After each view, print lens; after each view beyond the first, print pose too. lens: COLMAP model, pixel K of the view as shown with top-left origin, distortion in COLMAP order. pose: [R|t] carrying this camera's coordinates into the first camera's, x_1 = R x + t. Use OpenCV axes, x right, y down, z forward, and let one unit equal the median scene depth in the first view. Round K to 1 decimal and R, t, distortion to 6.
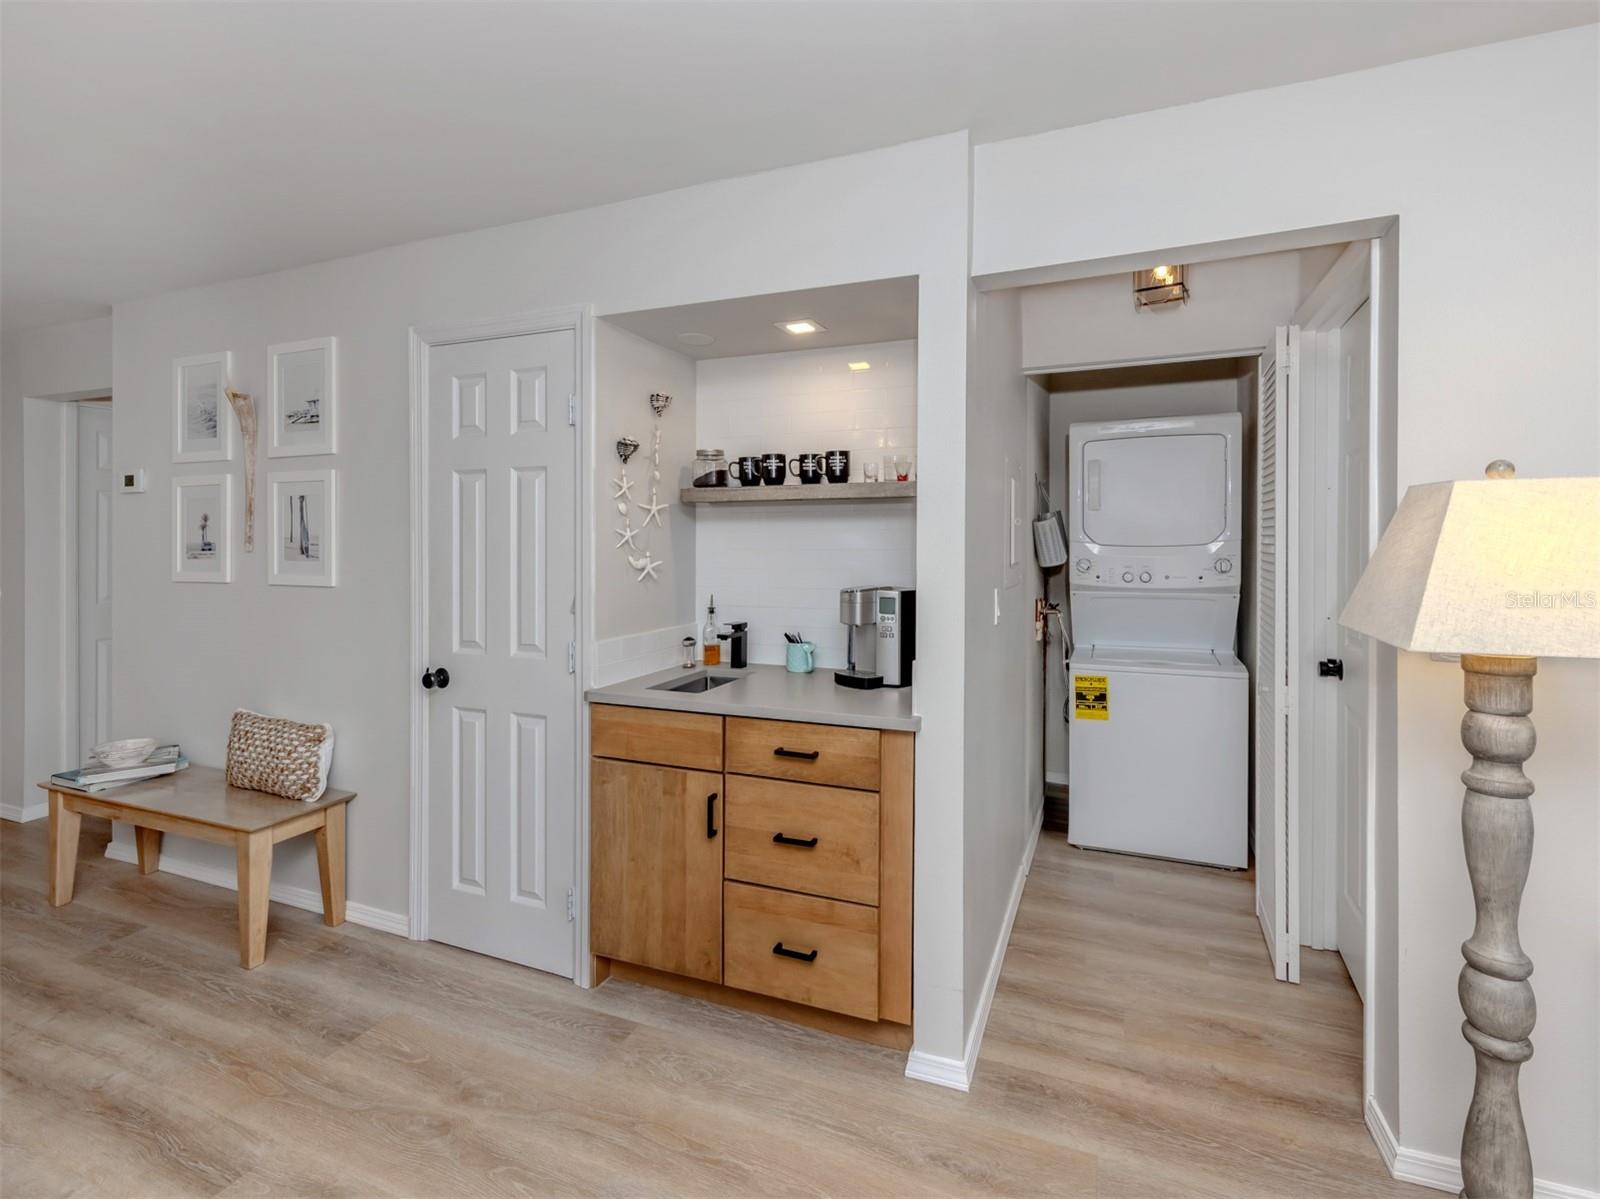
lens RADIAL K [[750.6, 0, 815.8], [0, 750.6, 546.6], [0, 0, 1]] dist [0.005932, -0.001405]
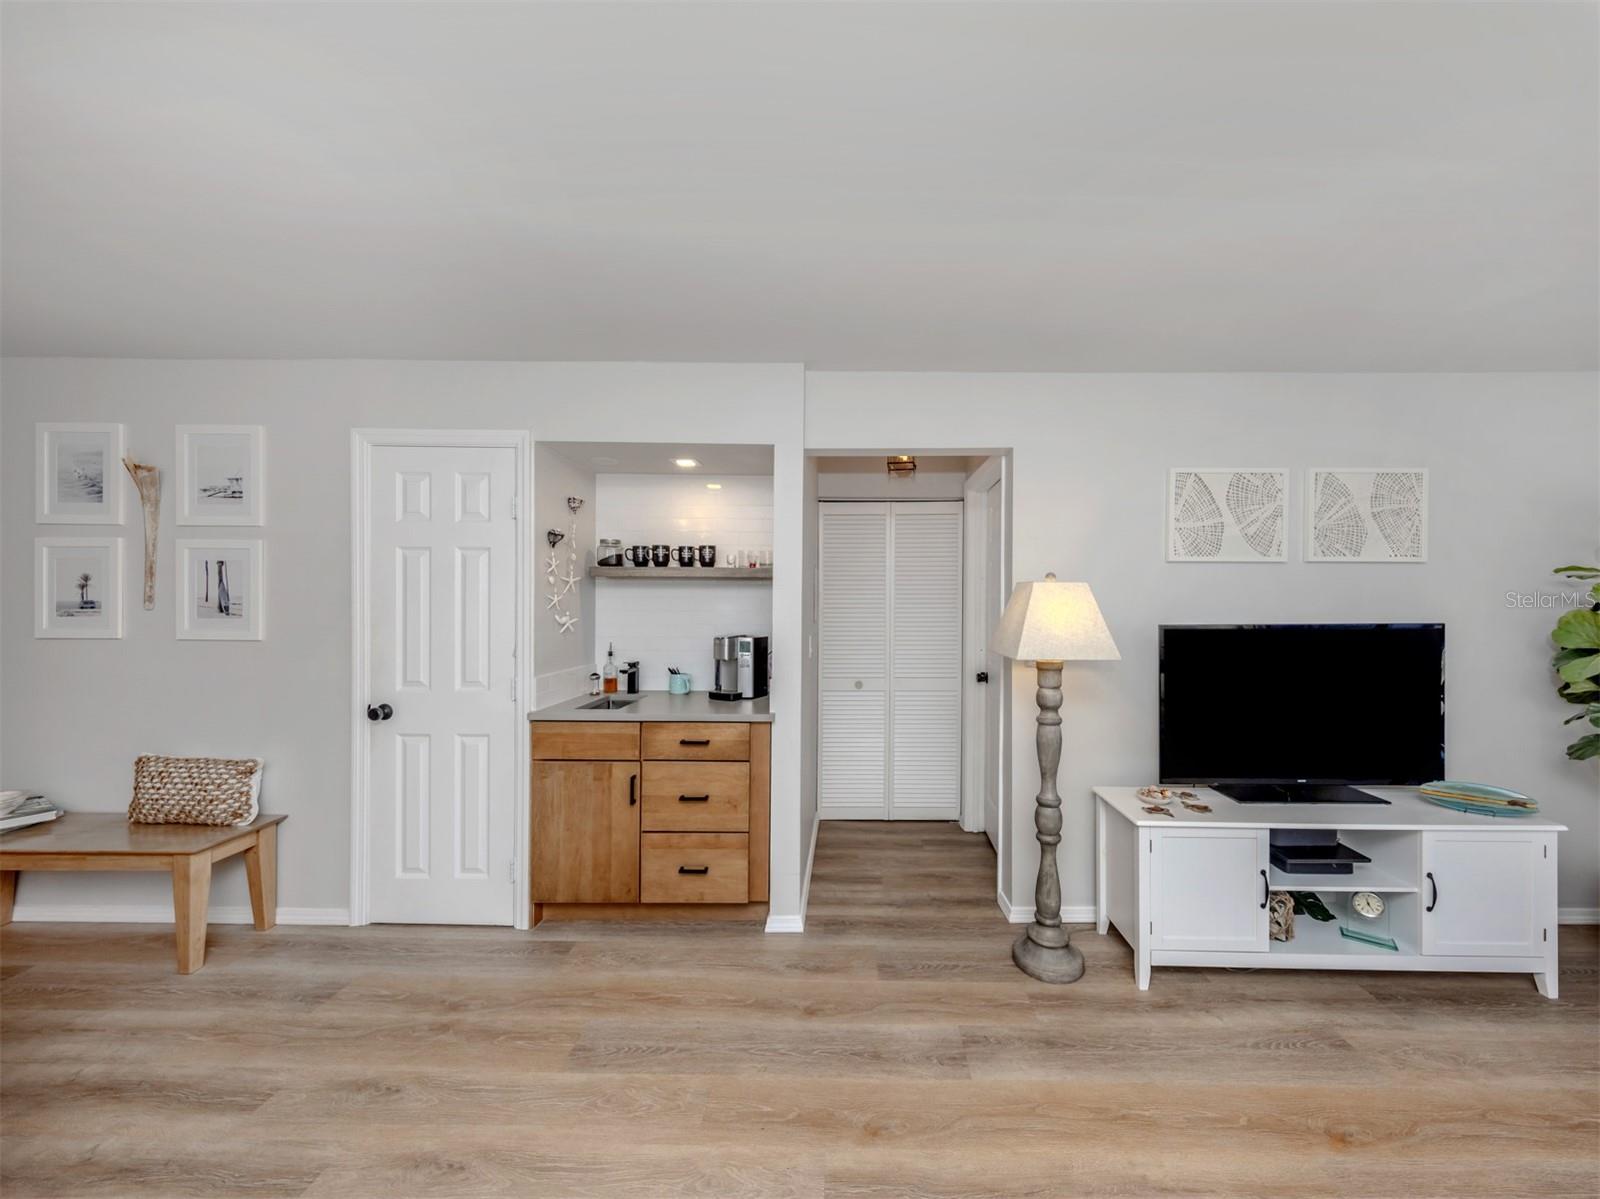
lens RADIAL K [[600.7, 0, 843.3], [0, 600.7, 601.0], [0, 0, 1]] dist [0.007599, -0.001985]
pose [[0.927360, 0.011939, 0.373981, -0.194333], [-0.007390, 0.999880, -0.013595, -0.002026], [-0.374098, 0.009843, 0.927337, -0.251931]]
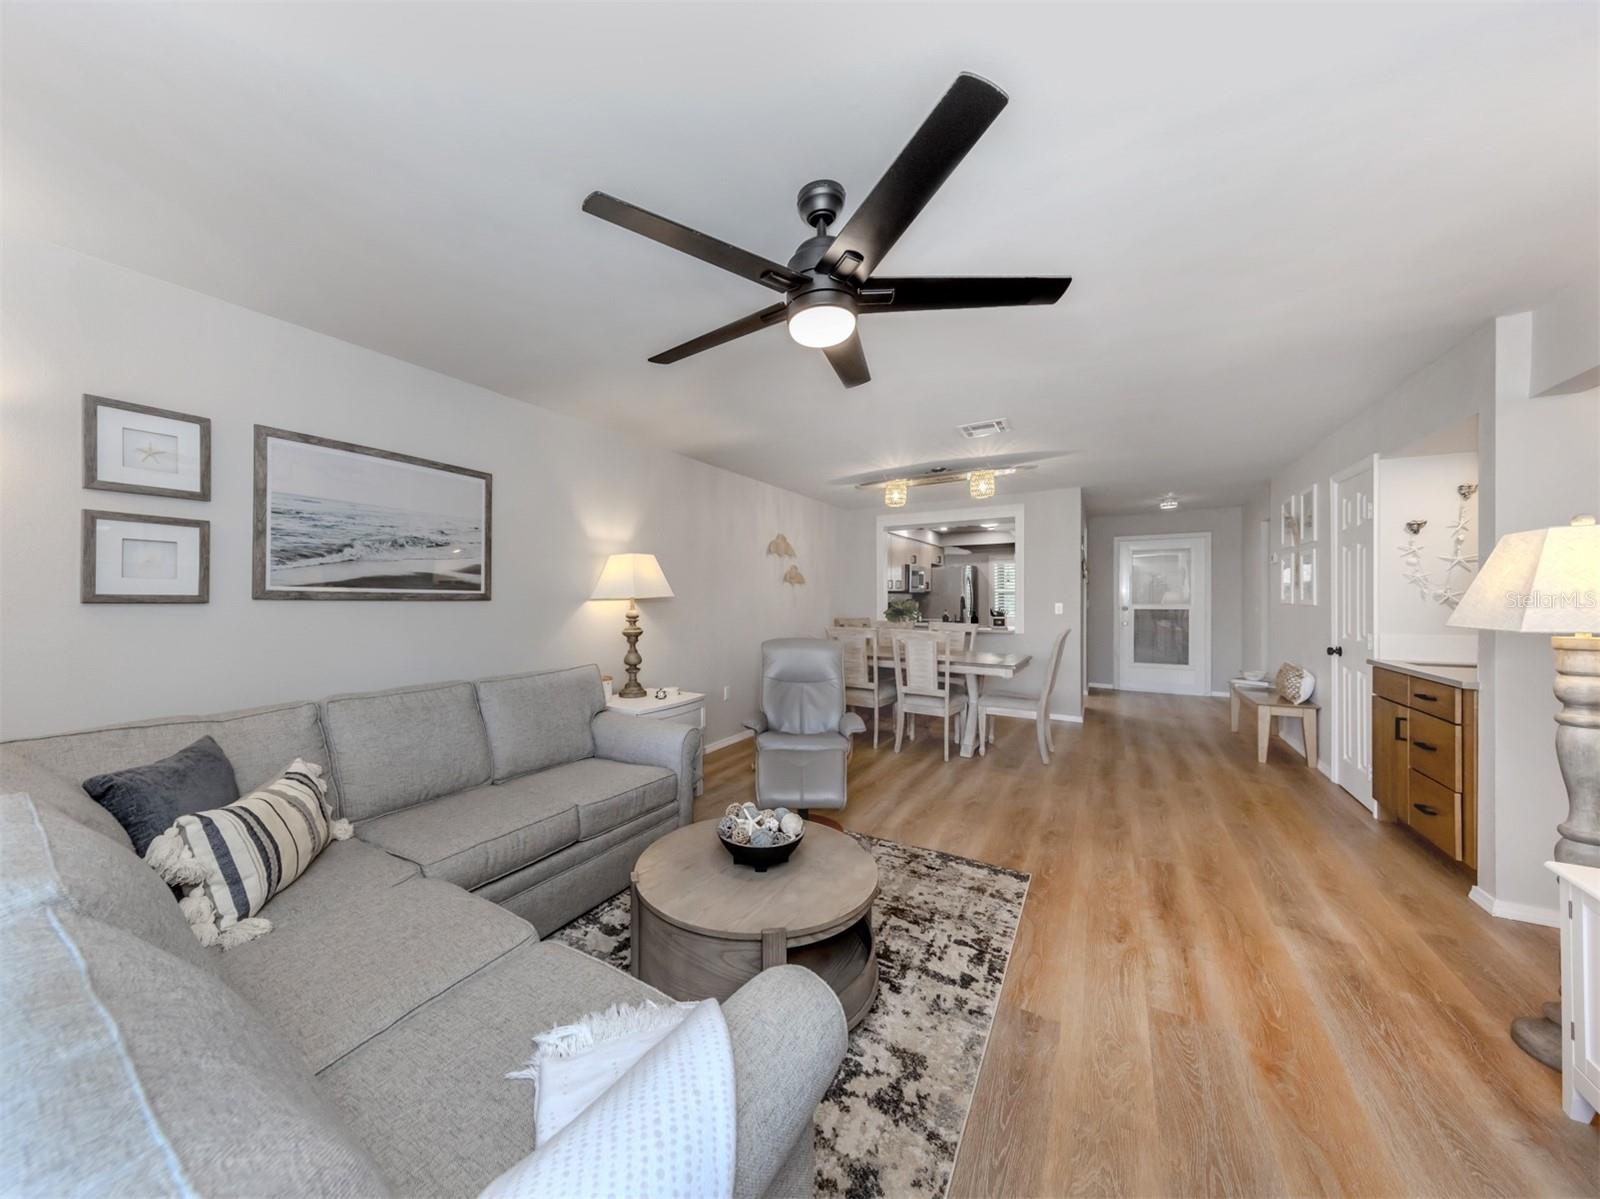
lens RADIAL K [[600.7, 0, 732.6], [0, 600.7, 610.2], [0, 0, 1]] dist [0.007599, -0.001985]
pose [[-0.186580, 0.018184, -0.982271, 1.565920], [0.002850, 0.999835, 0.017968, 0.037532], [0.982436, 0.000553, -0.186601, -0.316637]]
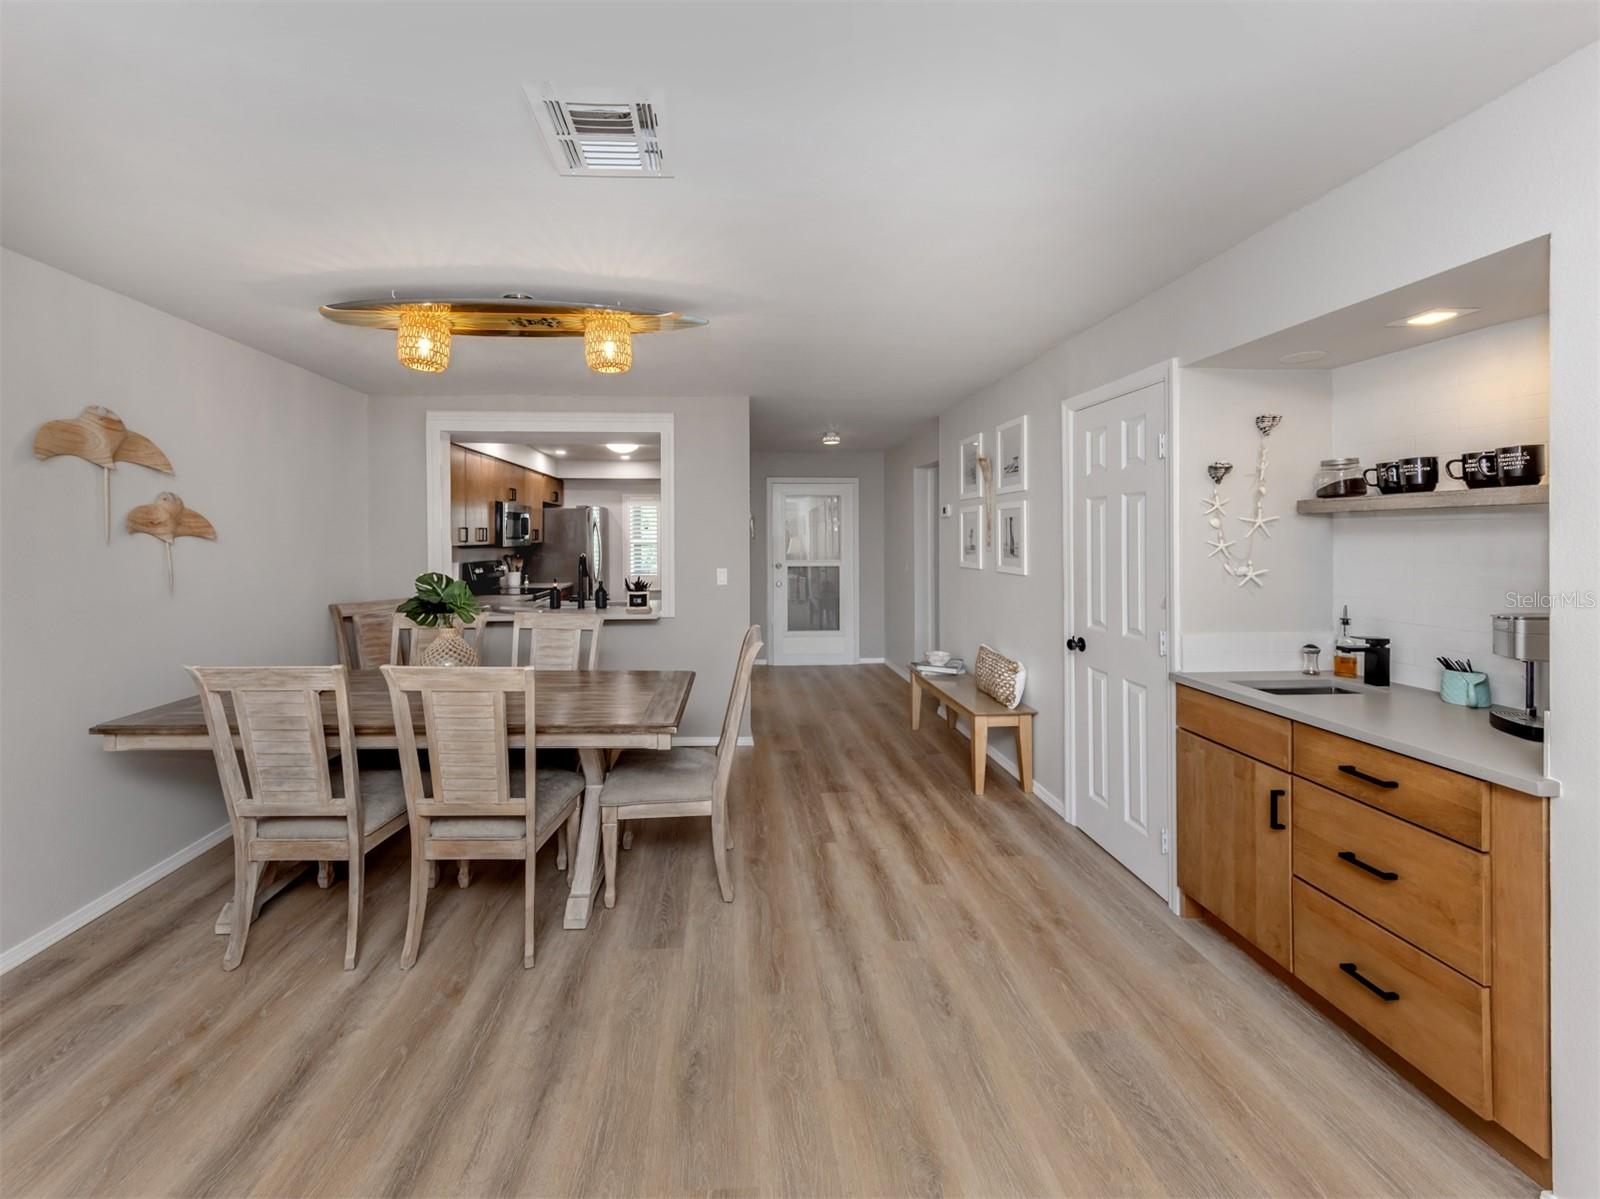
lens RADIAL K [[600.7, 0, 753.4], [0, 600.7, 535.0], [0, 0, 1]] dist [0.007599, -0.001985]
pose [[0.416866, -0.004252, -0.908958, 0.324935], [-0.000911, 0.999987, -0.005096, -0.029728], [0.908968, 0.002952, 0.416856, -0.046149]]
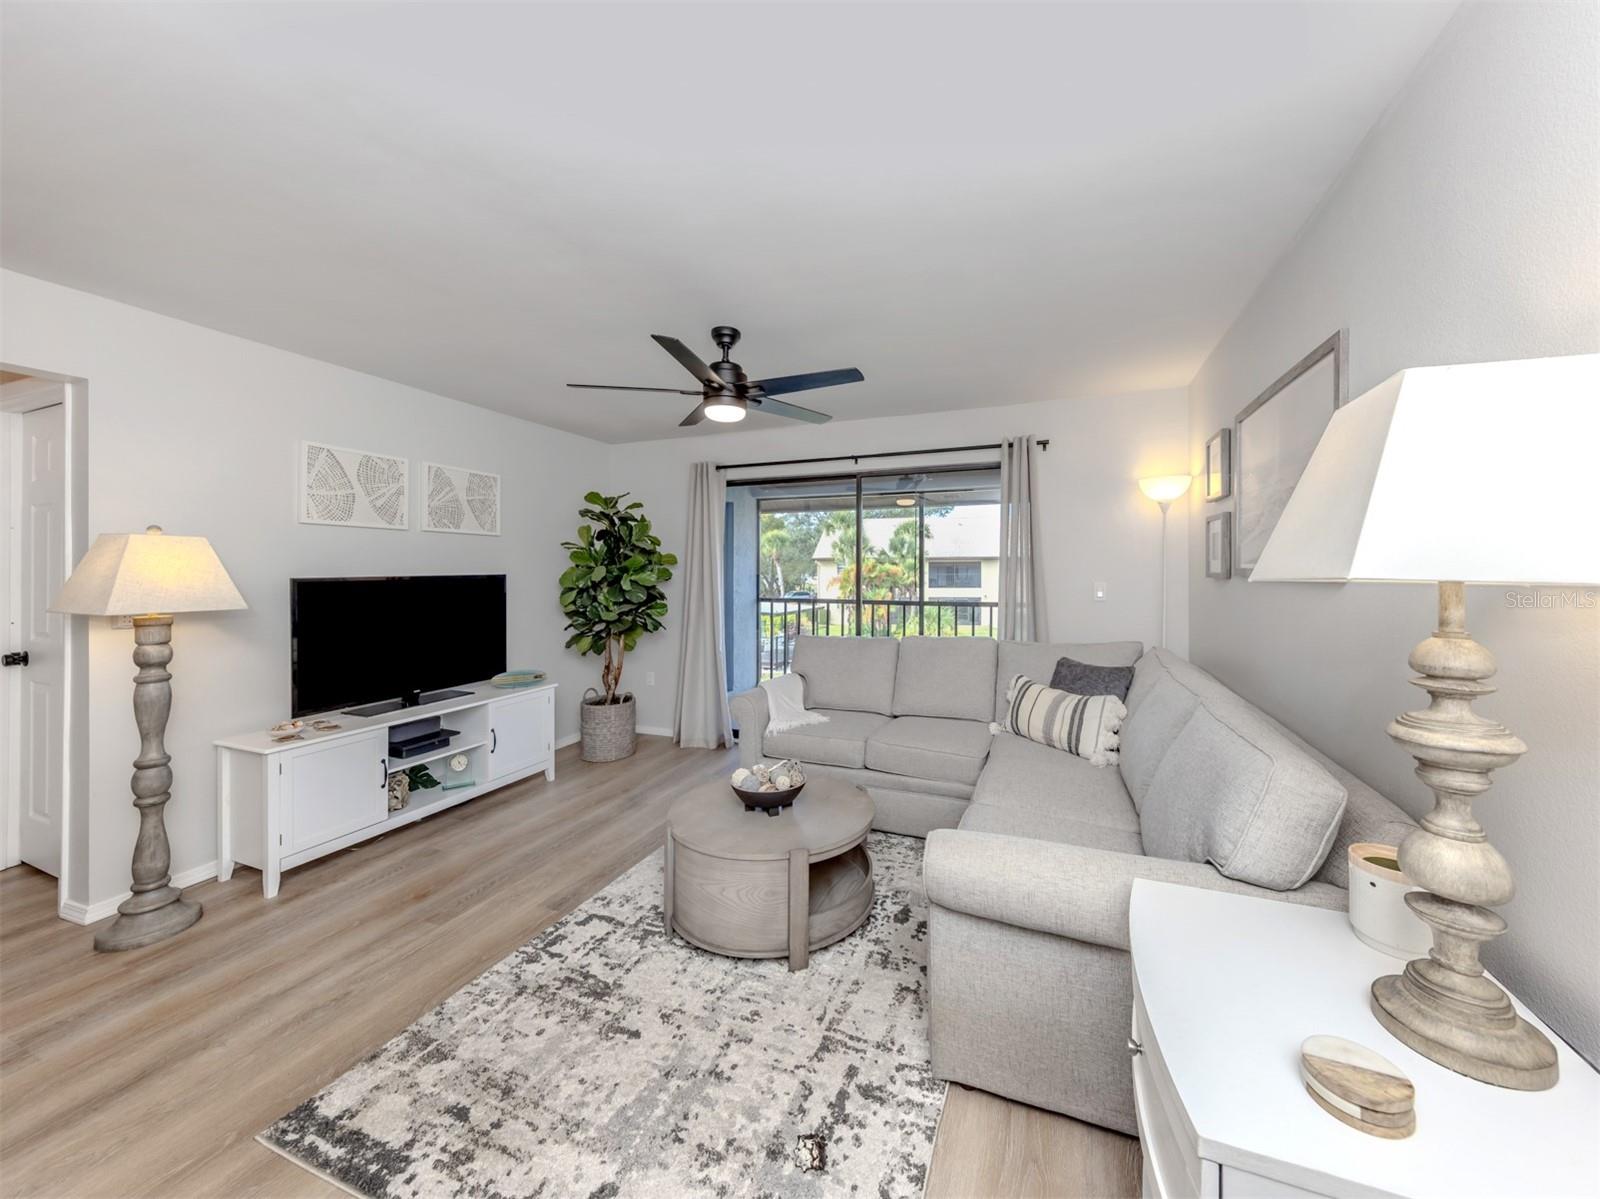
lens RADIAL K [[600.7, 0, 835.0], [0, 600.7, 572.8], [0, 0, 1]] dist [0.007599, -0.001985]
pose [[-0.013357, 0.007301, 0.999884, -0.511788], [0.008156, 0.999941, -0.007192, 0.029615], [-0.999878, 0.008059, -0.013416, -0.557369]]
